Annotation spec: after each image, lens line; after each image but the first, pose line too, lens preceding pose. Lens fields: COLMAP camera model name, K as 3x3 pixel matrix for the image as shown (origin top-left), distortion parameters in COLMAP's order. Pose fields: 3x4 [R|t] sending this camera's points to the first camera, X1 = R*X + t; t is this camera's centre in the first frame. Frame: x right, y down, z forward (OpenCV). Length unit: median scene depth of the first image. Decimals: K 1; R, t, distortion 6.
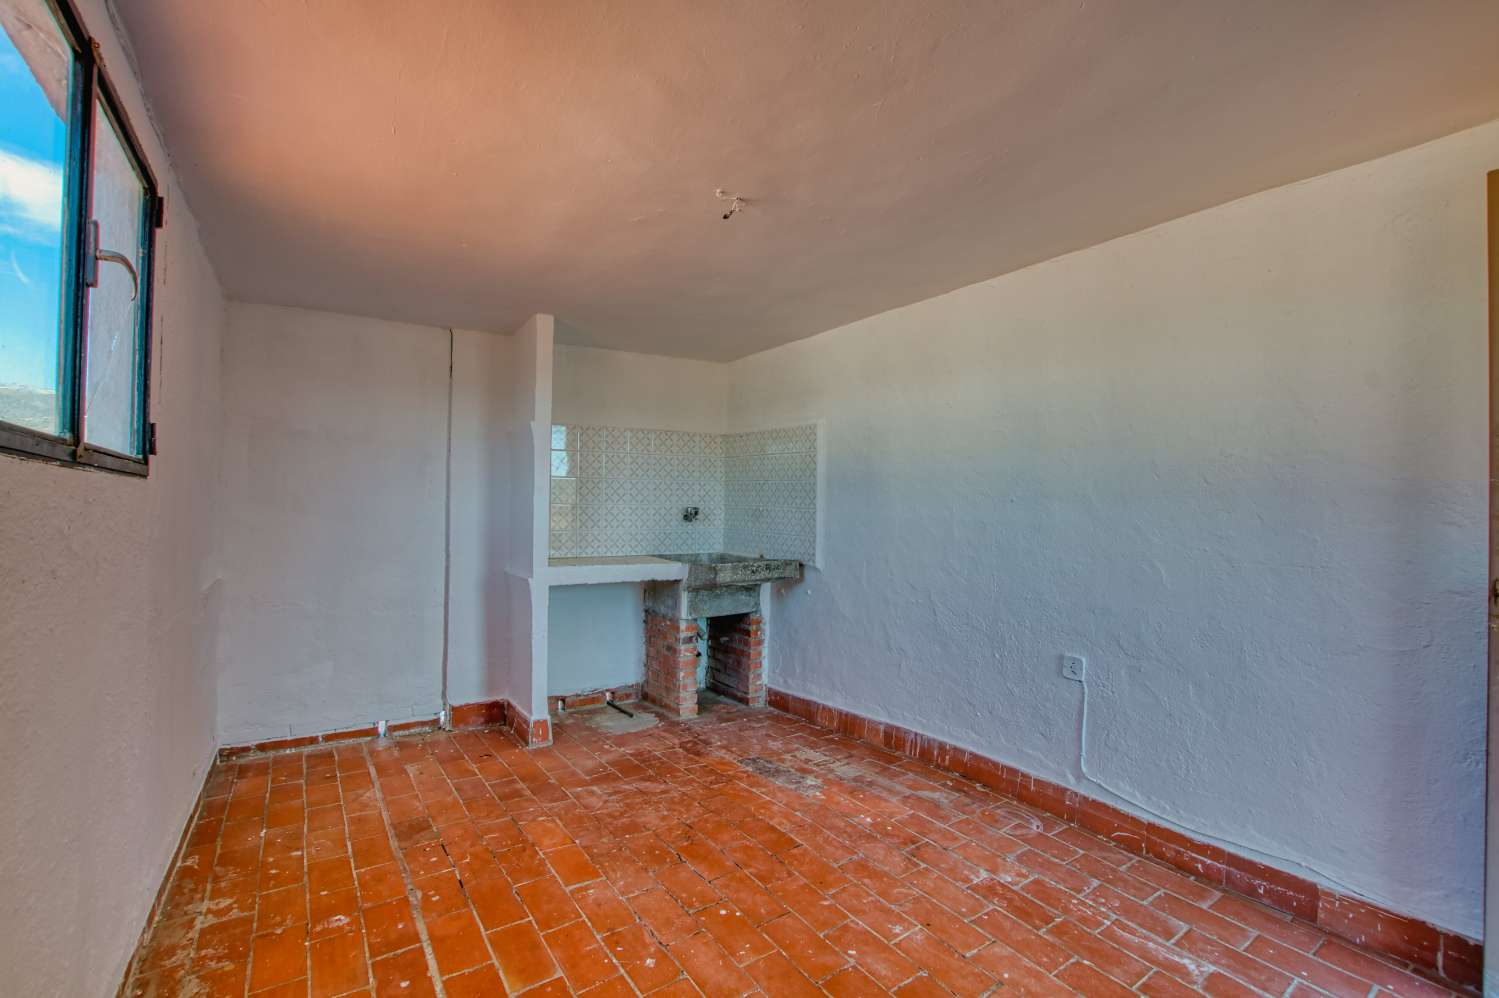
lens RADIAL K [[656.0, 0, 749.5], [0, 656.0, 499.0], [0, 0, 1]] dist [-0.035802, 0.004996]
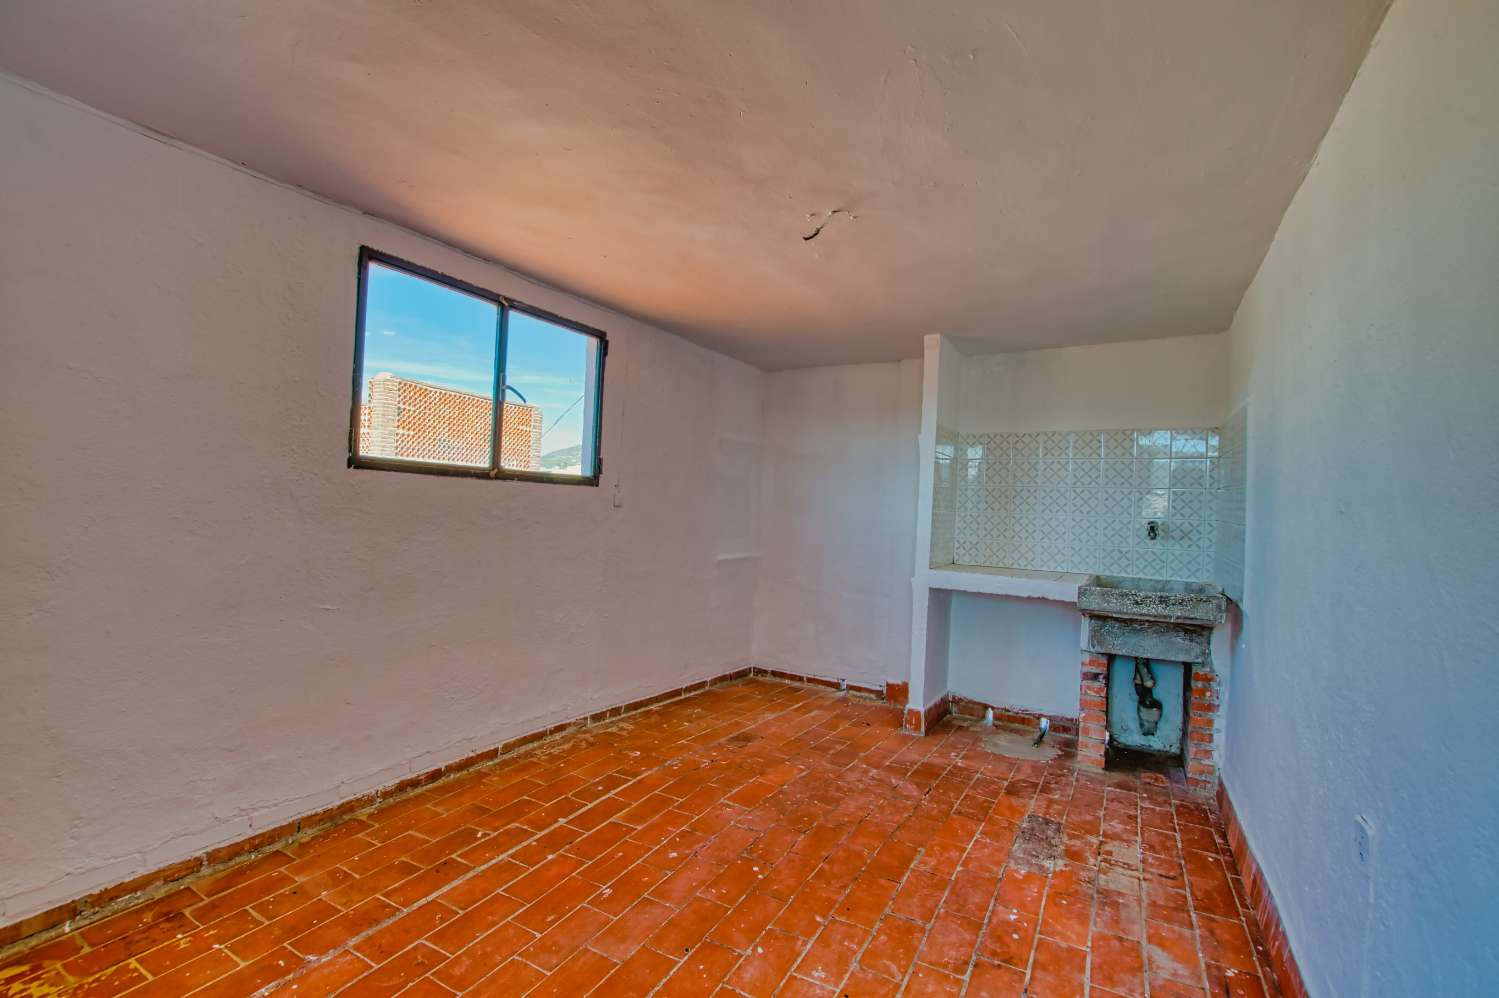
lens RADIAL K [[656.0, 0, 749.5], [0, 656.0, 499.0], [0, 0, 1]] dist [-0.035802, 0.004996]
pose [[0.447900, 0.000616, -0.894084, 0.546857], [-0.024611, 0.999629, -0.011640, 0.009032], [0.893745, 0.027218, 0.447749, 0.271970]]
